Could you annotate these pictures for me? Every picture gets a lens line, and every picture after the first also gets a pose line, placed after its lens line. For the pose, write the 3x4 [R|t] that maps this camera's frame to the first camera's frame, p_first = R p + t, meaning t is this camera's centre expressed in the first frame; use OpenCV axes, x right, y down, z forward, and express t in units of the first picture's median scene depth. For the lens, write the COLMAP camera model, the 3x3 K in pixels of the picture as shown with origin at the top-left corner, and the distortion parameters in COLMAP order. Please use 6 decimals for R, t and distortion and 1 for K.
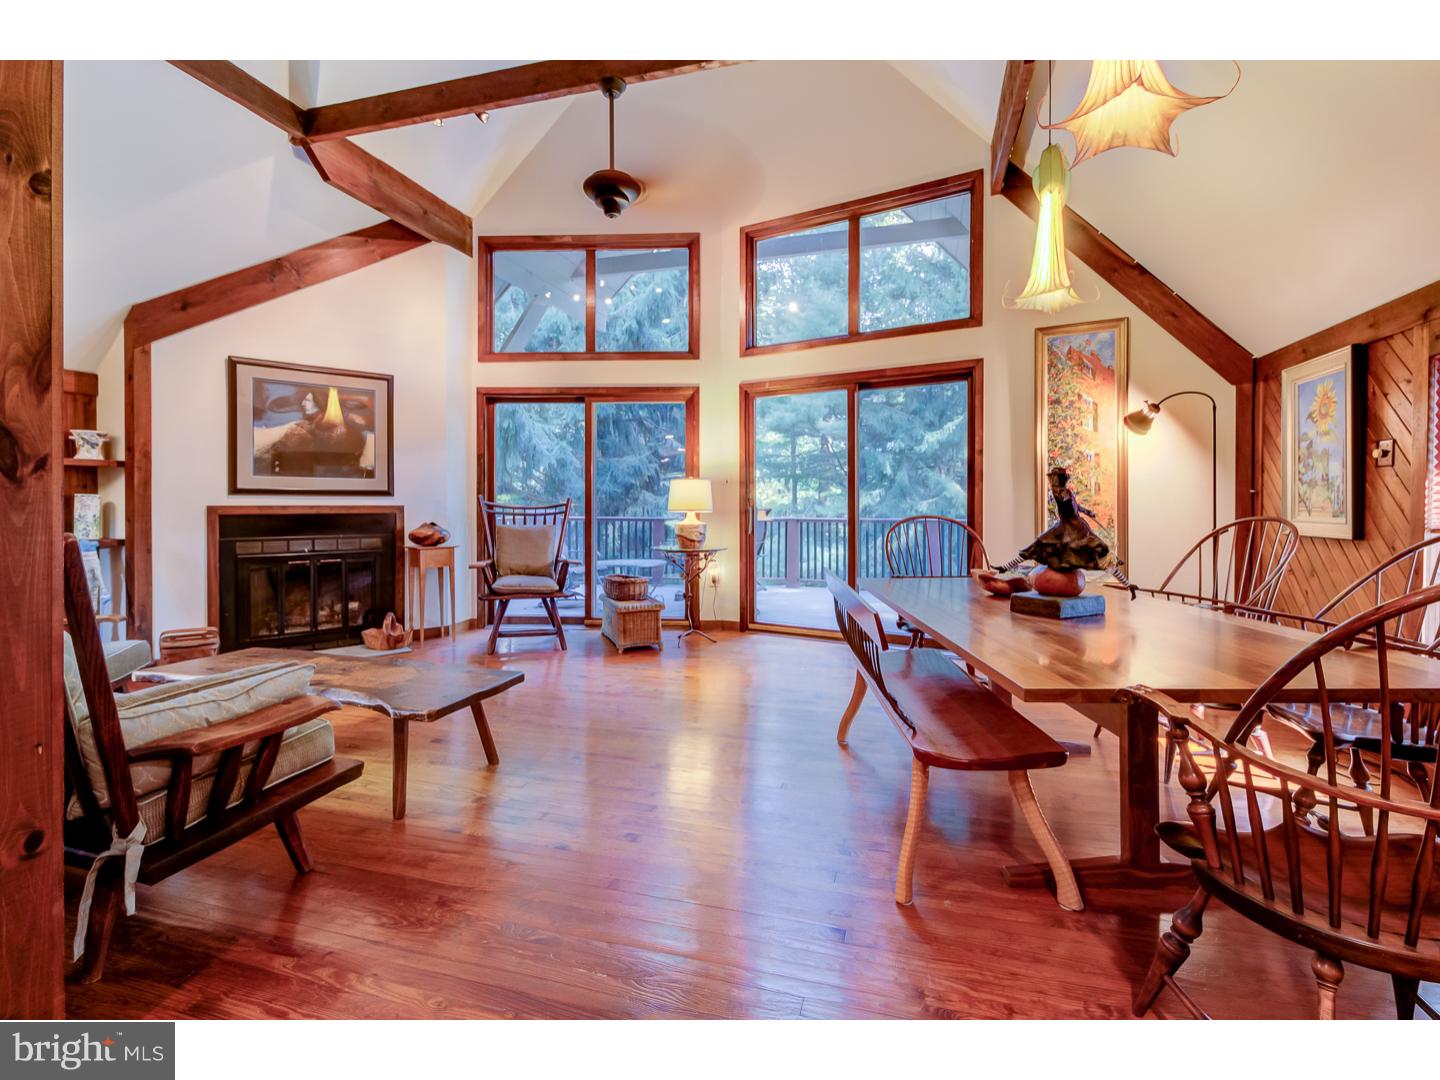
lens RADIAL K [[672.2, 0, 719.5], [0, 672.2, 501.7], [0, 0, 1]] dist [0.015427, -0.010657]
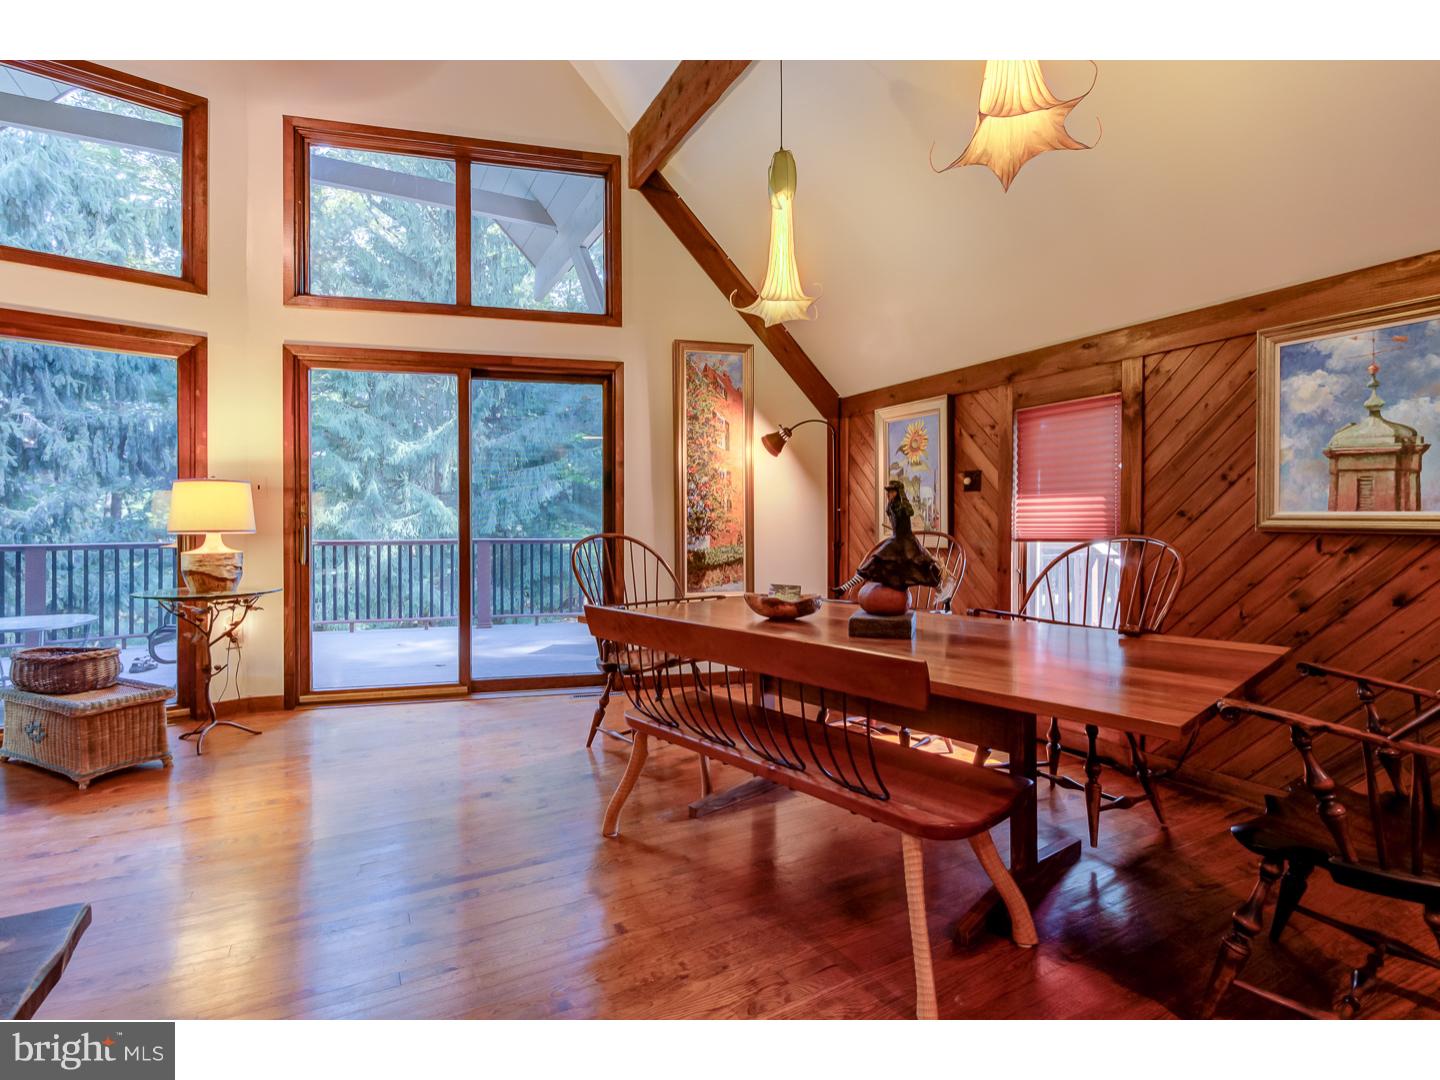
lens RADIAL K [[701.0, 0, 716.6], [0, 701.0, 518.8], [0, 0, 1]] dist [0.016349, -0.015383]
pose [[0.715476, 0.002613, 0.698633, -0.174477], [-0.001034, 0.999996, -0.002682, 0.002773], [-0.698637, 0.001197, 0.715475, 0.214767]]
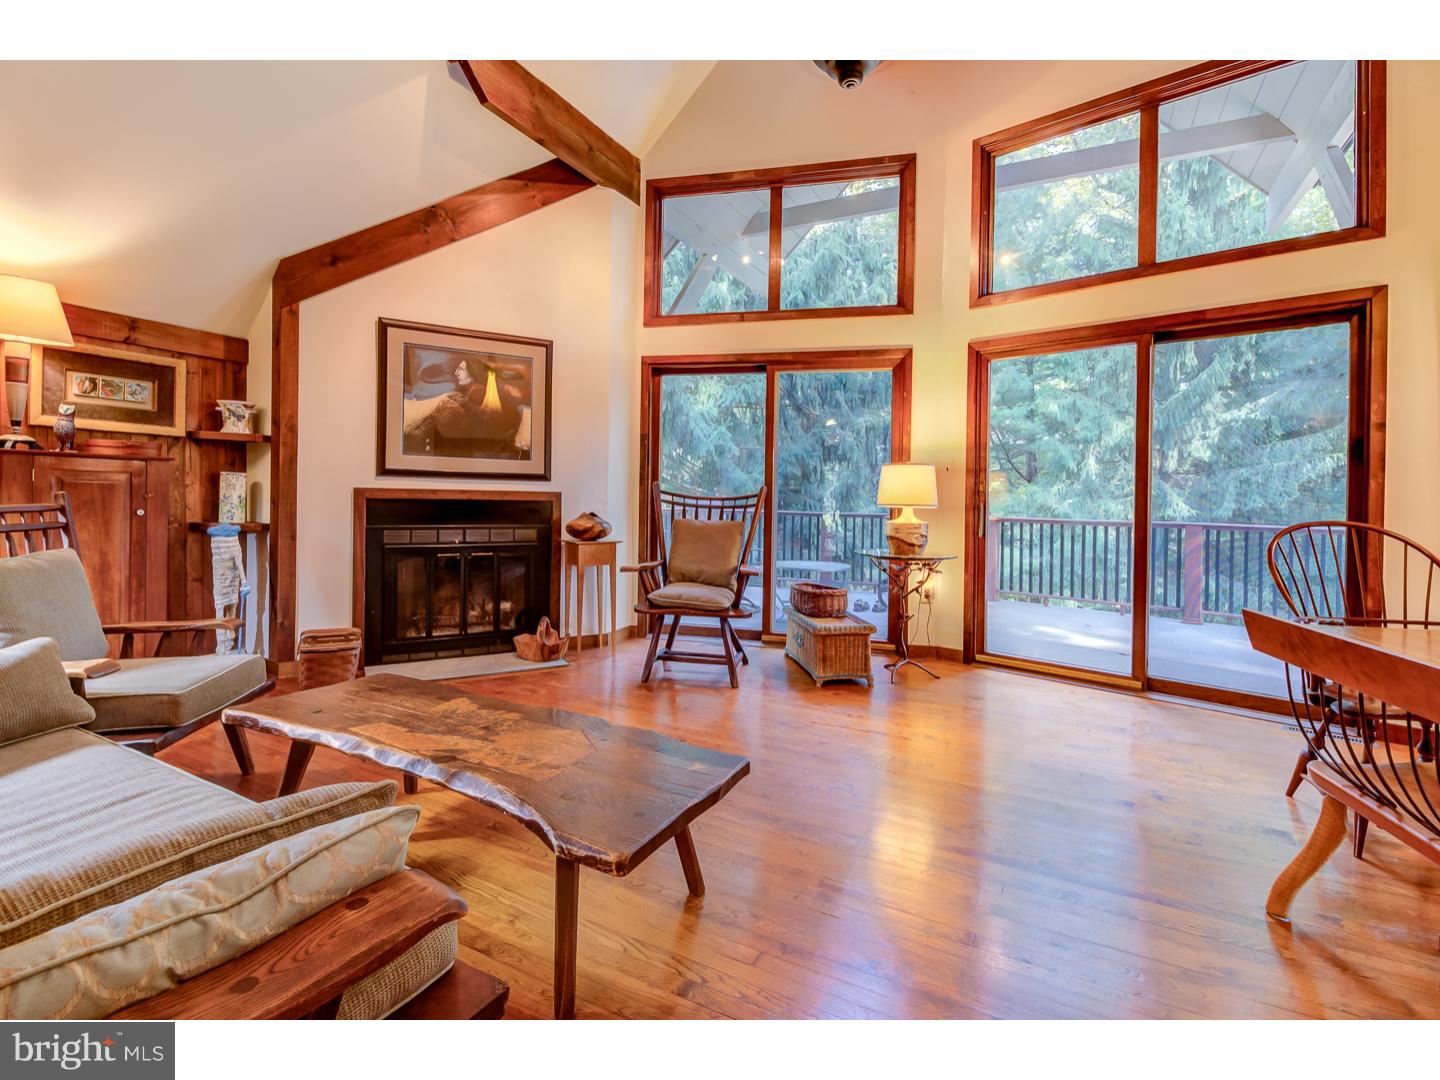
lens RADIAL K [[672.2, 0, 719.5], [0, 672.2, 501.7], [0, 0, 1]] dist [0.015427, -0.010657]
pose [[0.980664, 0.021218, -0.194543, -0.110063], [-0.019386, 0.999748, 0.011316, 0.004386], [0.194734, -0.007326, 0.980829, 0.210493]]
